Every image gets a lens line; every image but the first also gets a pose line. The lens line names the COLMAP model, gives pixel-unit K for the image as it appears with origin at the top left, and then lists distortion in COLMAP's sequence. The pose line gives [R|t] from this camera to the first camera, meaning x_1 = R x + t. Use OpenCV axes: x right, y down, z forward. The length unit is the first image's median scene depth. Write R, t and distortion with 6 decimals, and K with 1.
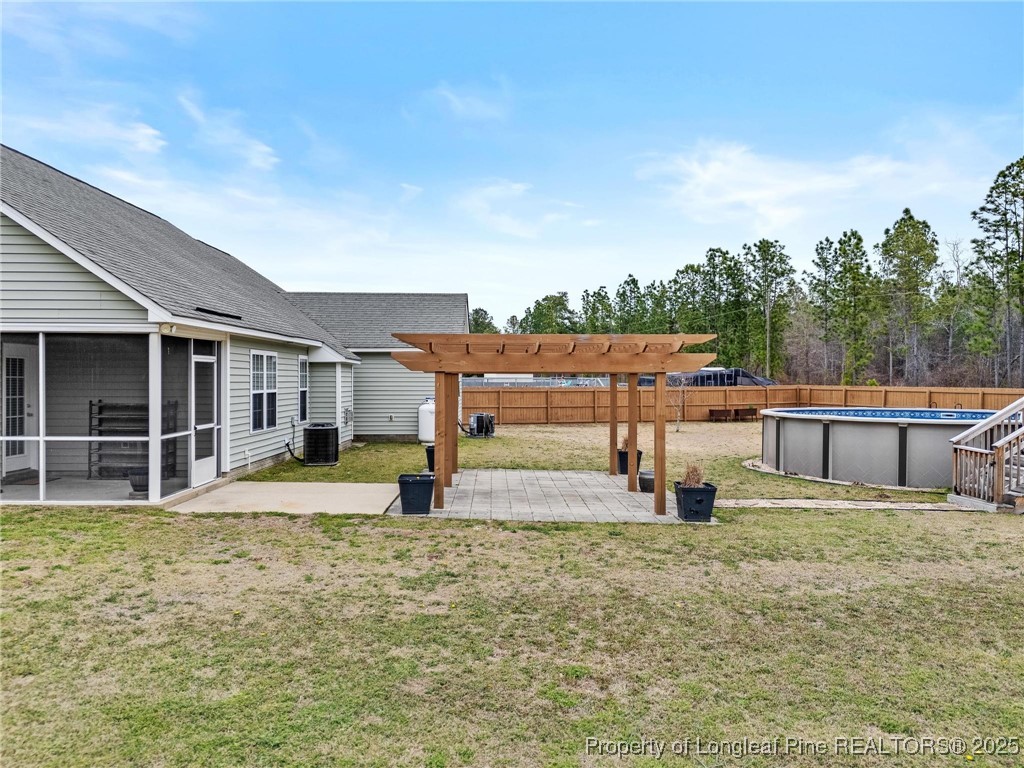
lens RADIAL K [[761.3, 0, 518.4], [0, 761.3, 388.1], [0, 0, 1]] dist [0.059862, -0.011255]
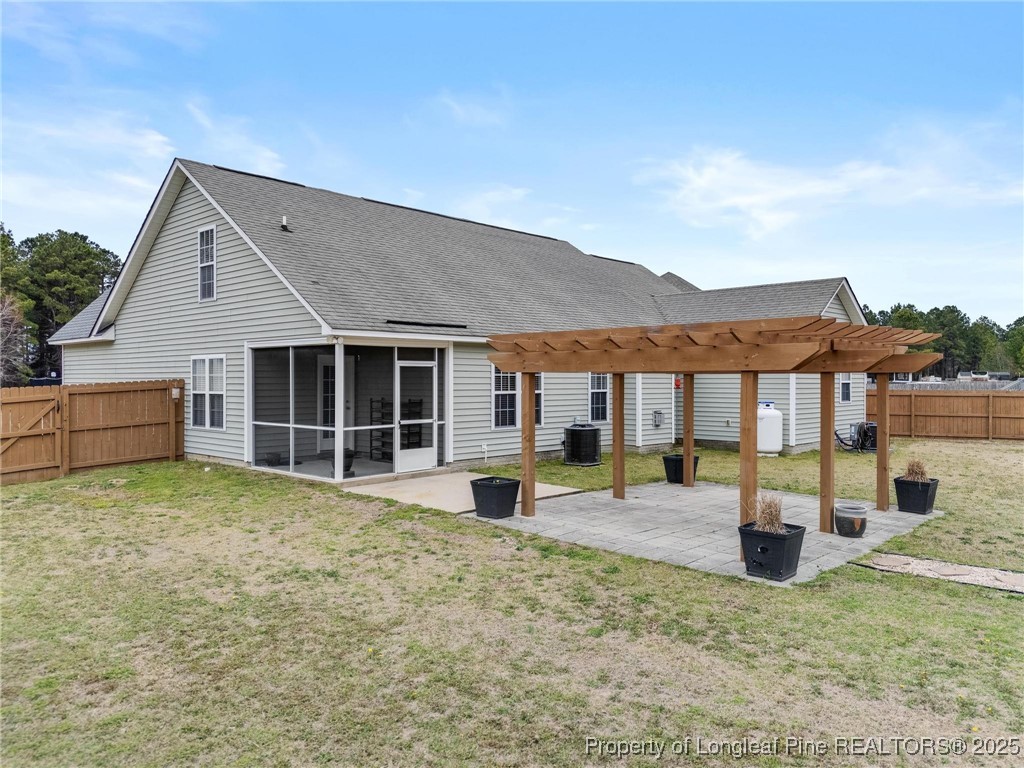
lens RADIAL K [[761.3, 0, 517.4], [0, 761.3, 379.6], [0, 0, 1]] dist [0.059862, -0.011255]
pose [[0.710416, -0.002963, -0.703776, 0.496022], [-0.005776, 0.999933, -0.010040, -0.003000], [0.703758, 0.011197, 0.710351, 0.275884]]
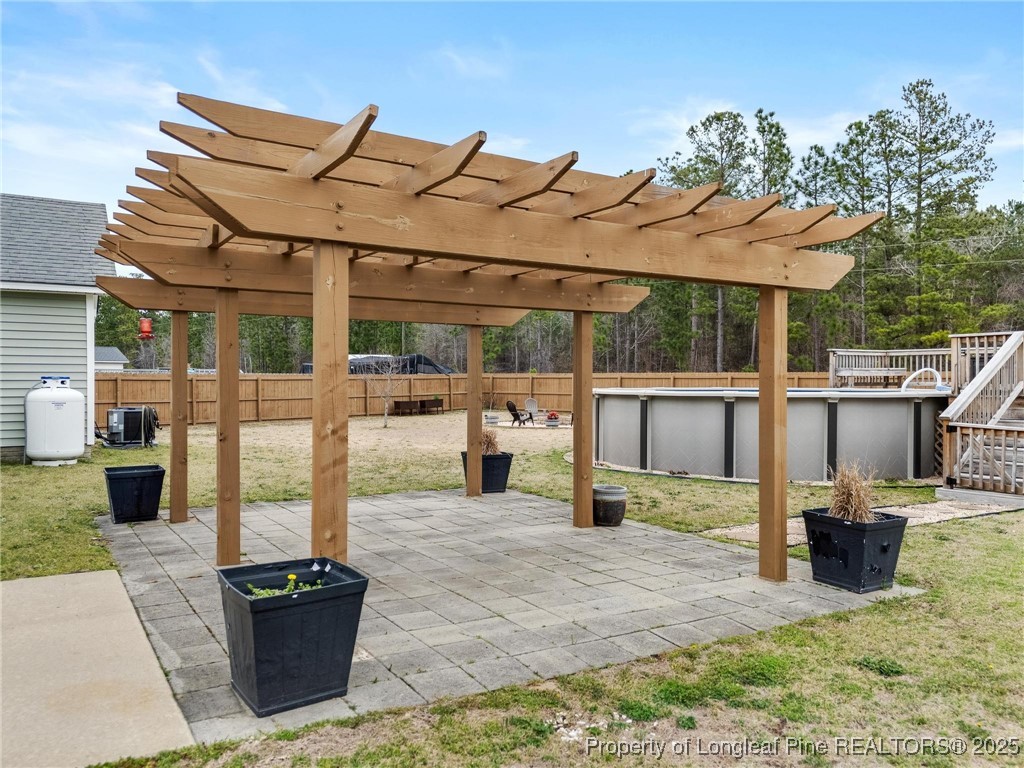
lens RADIAL K [[761.3, 0, 520.1], [0, 761.3, 384.4], [0, 0, 1]] dist [0.059862, -0.011255]
pose [[0.863387, -0.006854, 0.504496, -0.178420], [0.008770, 0.999961, -0.001425, 0.035804], [-0.504466, 0.005655, 0.863413, 0.590764]]
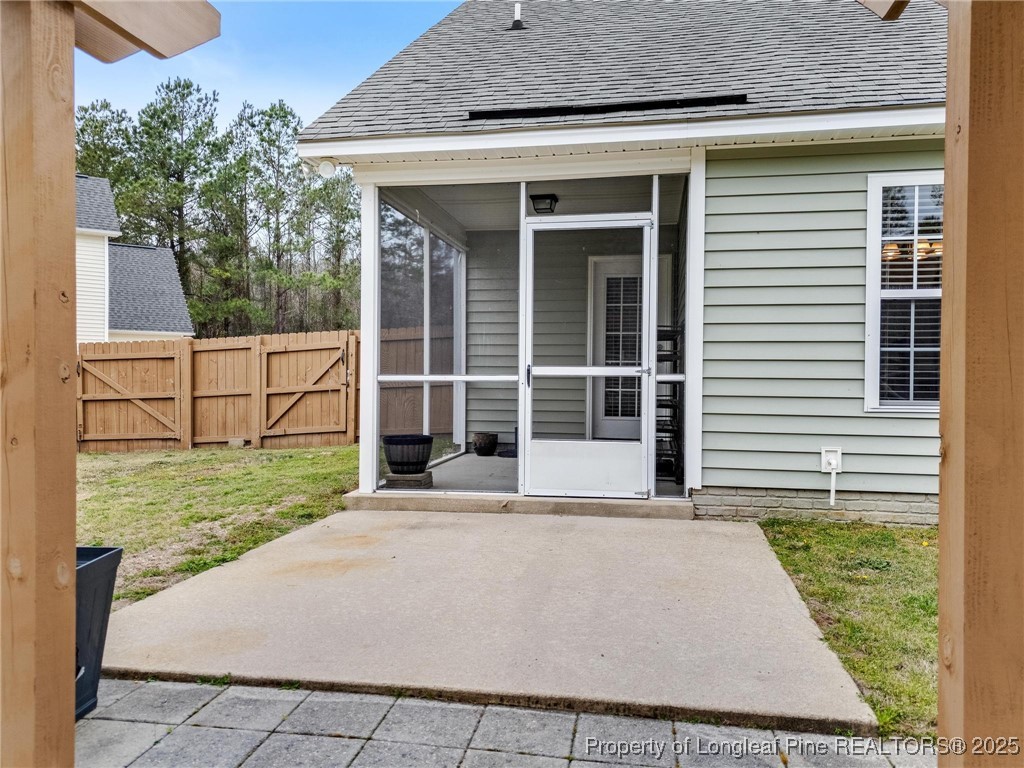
lens RADIAL K [[761.3, 0, 514.3], [0, 761.3, 387.8], [0, 0, 1]] dist [0.059862, -0.011255]
pose [[-0.192397, 0.006588, -0.981295, 0.039162], [-0.021207, 0.999716, 0.010870, 0.053609], [0.981088, 0.022901, -0.192202, 1.008478]]
